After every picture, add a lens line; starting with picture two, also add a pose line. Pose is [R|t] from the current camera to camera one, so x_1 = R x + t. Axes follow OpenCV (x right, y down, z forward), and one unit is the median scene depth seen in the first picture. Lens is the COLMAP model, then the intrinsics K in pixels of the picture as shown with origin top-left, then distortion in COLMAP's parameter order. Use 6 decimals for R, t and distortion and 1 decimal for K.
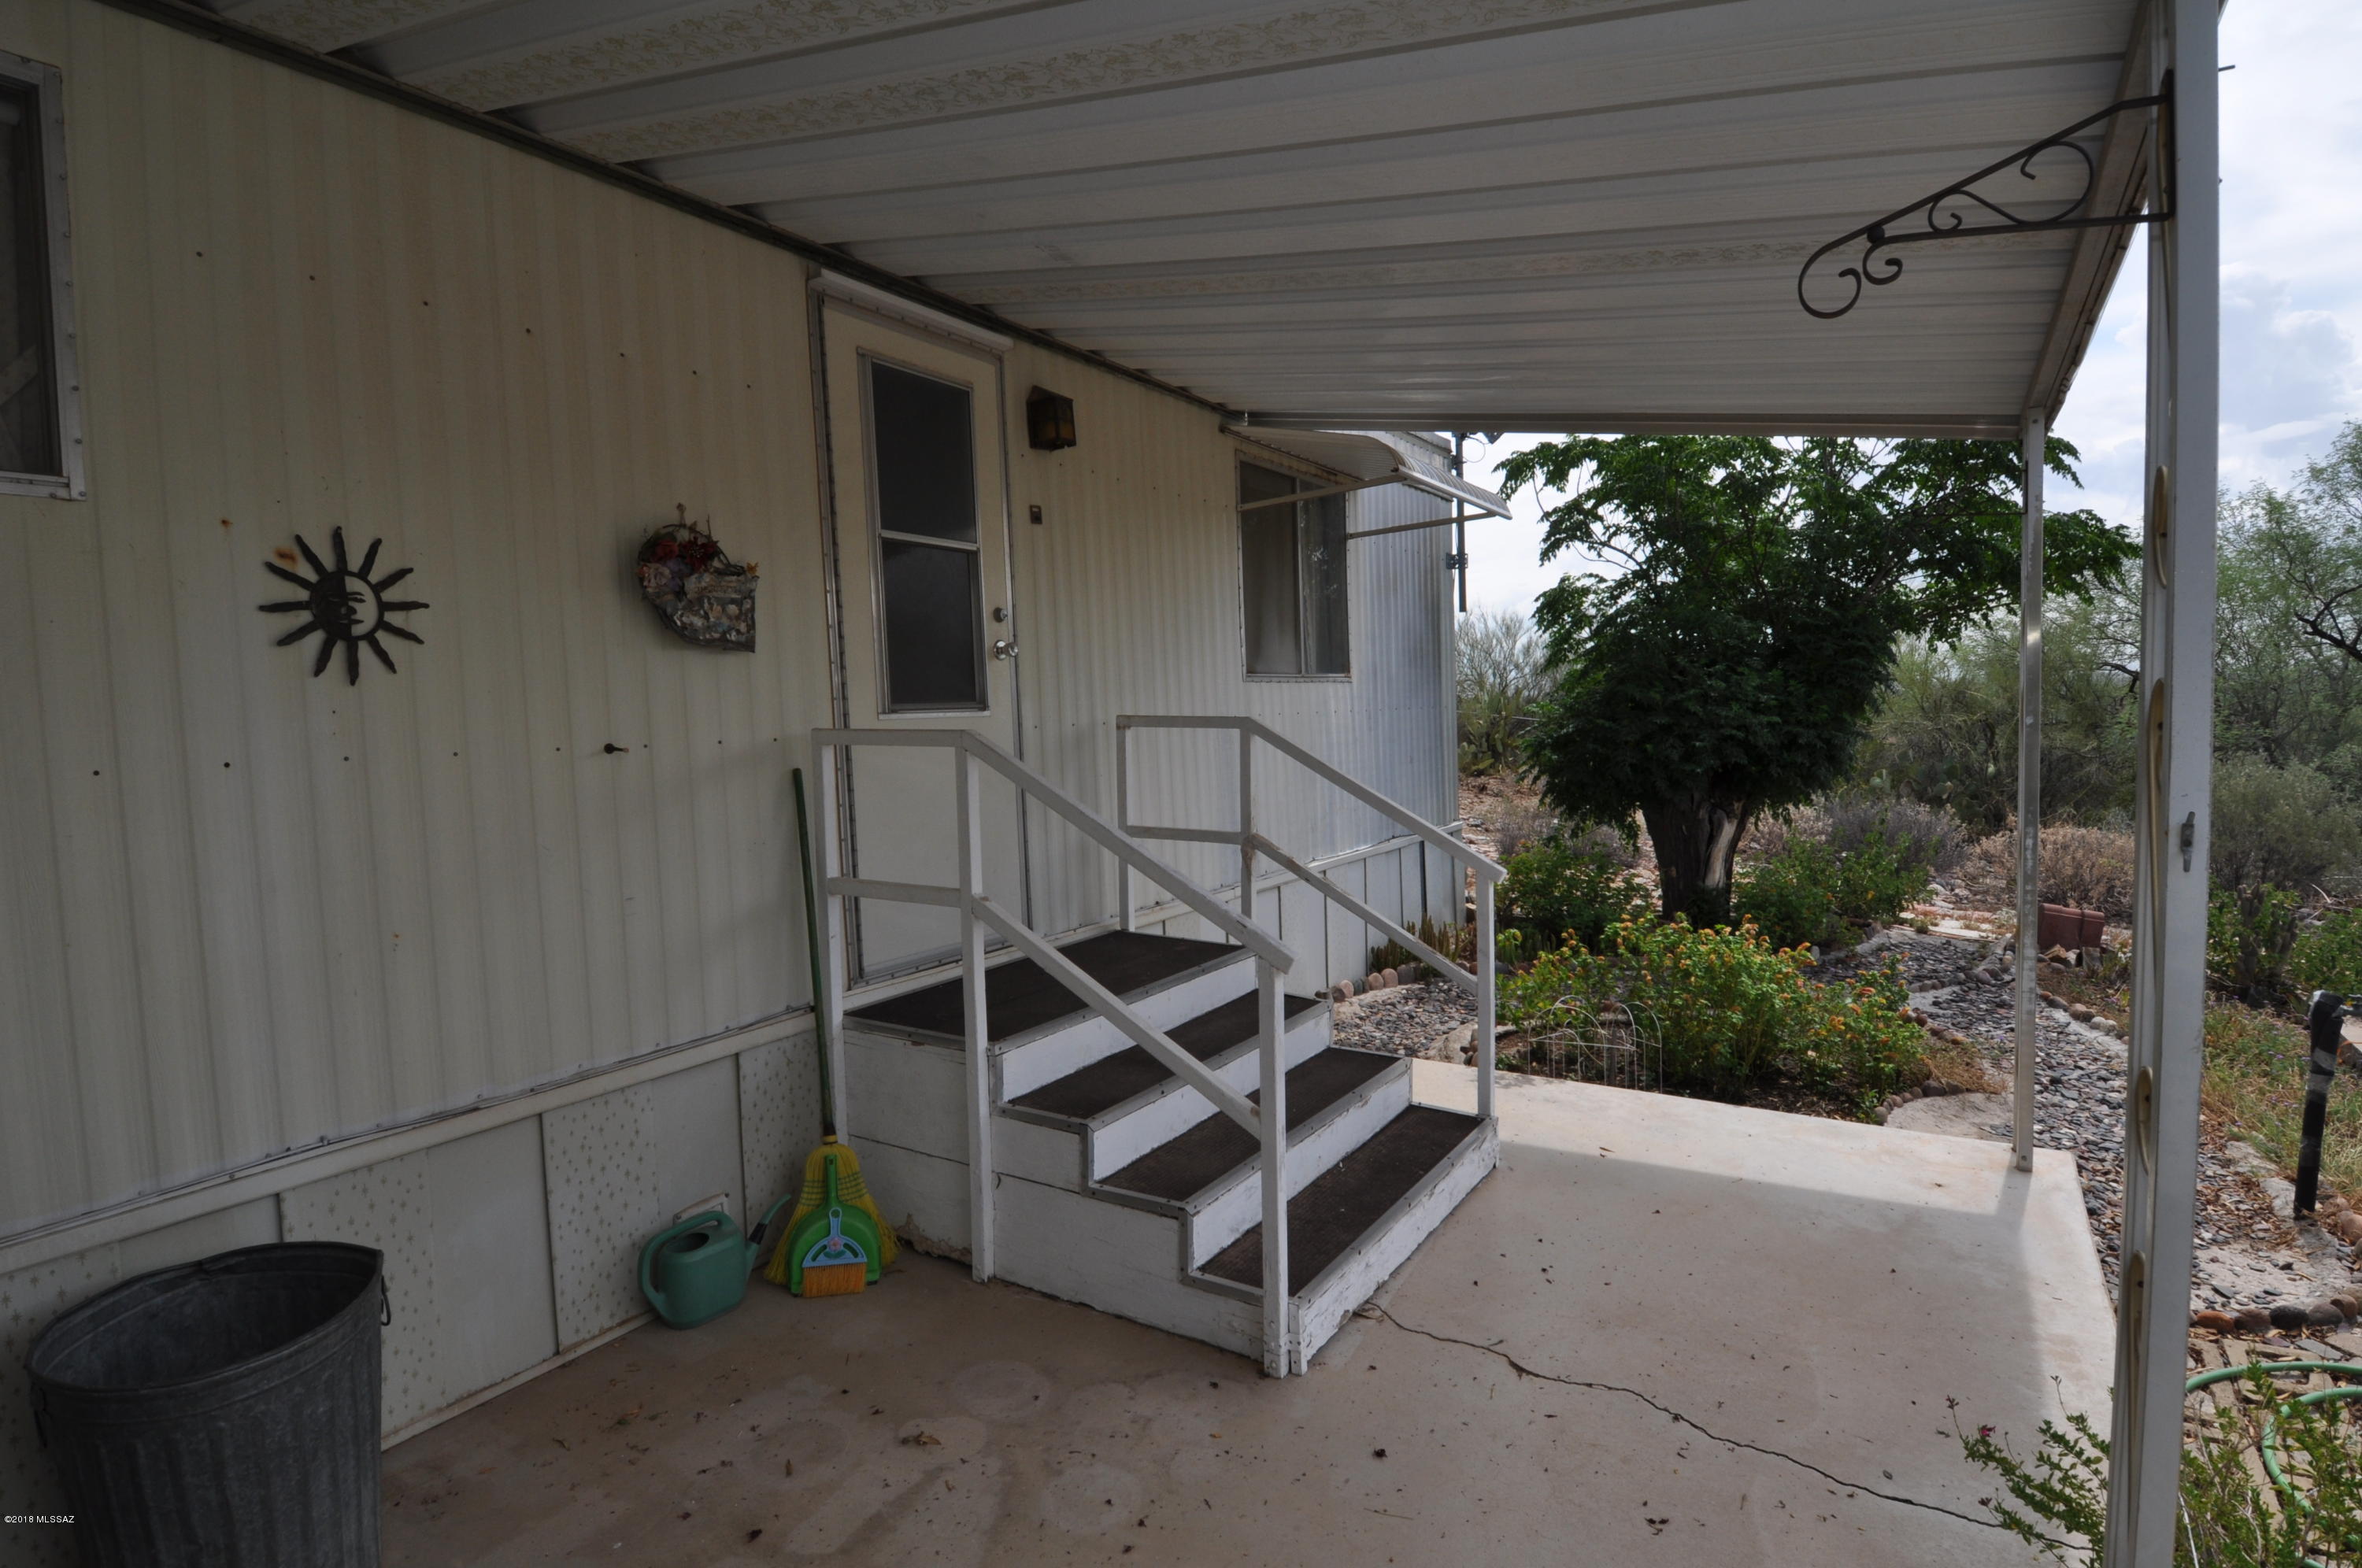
lens RADIAL K [[1225.3, 0, 1192.5], [0, 1225.3, 789.5], [0, 0, 1]] dist [0.050118, -0.051453]
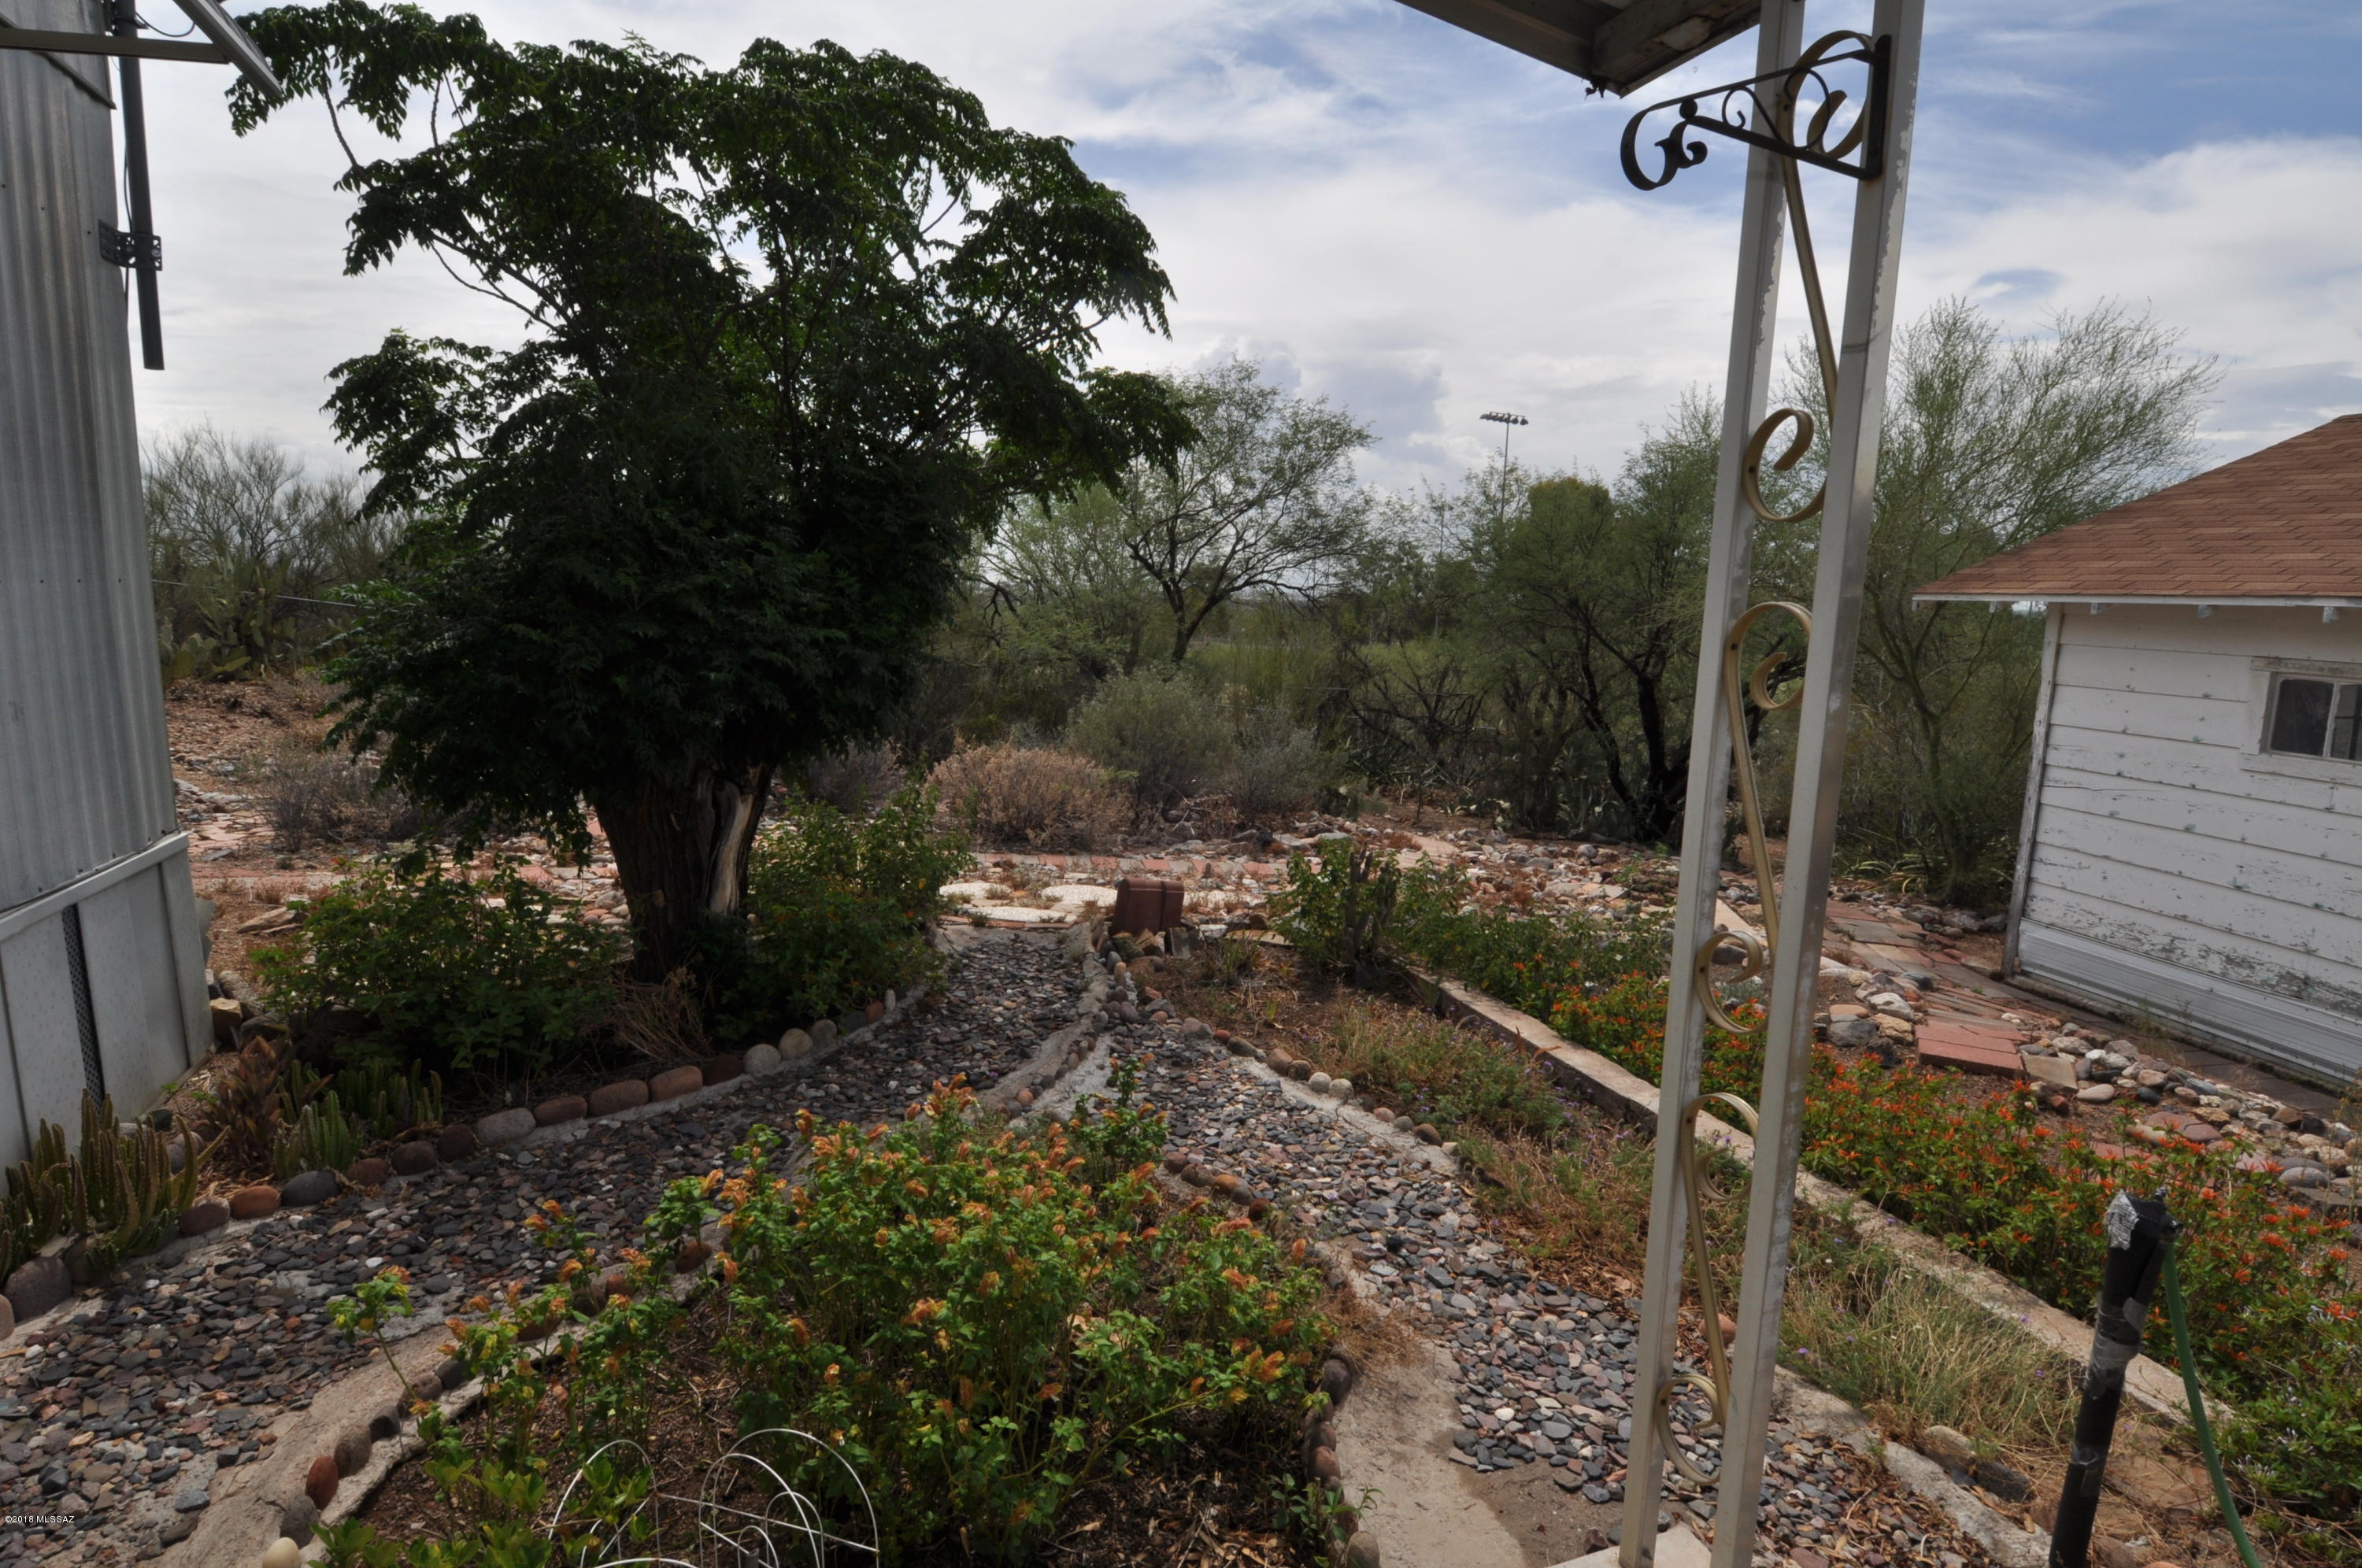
lens RADIAL K [[1225.3, 0, 1192.5], [0, 1225.3, 789.5], [0, 0, 1]] dist [0.050118, -0.051453]
pose [[0.630977, -0.076862, 0.771985, 0.107720], [0.007741, 0.995654, 0.092805, -0.032854], [-0.775763, -0.052582, 0.628829, 0.445829]]
